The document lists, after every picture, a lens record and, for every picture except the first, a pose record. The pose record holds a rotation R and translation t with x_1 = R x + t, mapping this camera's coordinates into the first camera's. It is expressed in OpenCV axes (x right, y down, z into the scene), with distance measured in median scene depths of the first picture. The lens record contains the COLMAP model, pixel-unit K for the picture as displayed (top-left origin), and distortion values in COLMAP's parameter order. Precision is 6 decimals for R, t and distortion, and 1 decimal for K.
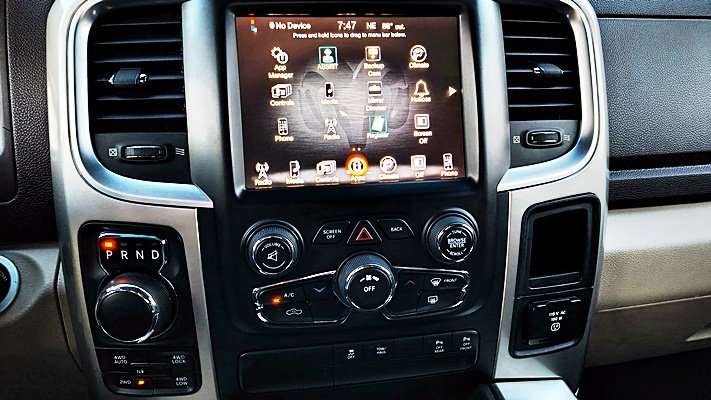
lens RADIAL K [[475.2, 0, 357.0], [0, 475.2, 235.0], [0, 0, 1]] dist [0.001974, 0.000118]
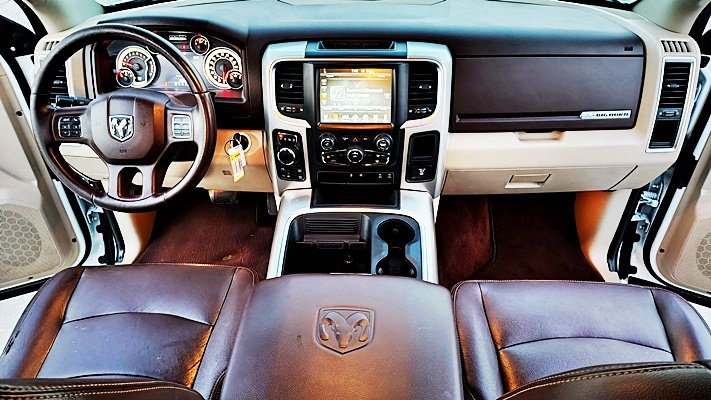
lens RADIAL K [[488.5, 0, 353.8], [0, 488.5, 202.1], [0, 0, 1]] dist [0.003725, -0.000702]
pose [[0.972529, 0.121628, -0.198481, 0.710316], [-0.054089, 0.947378, 0.315516, -0.640639], [0.226412, -0.296112, 0.927931, -2.185734]]
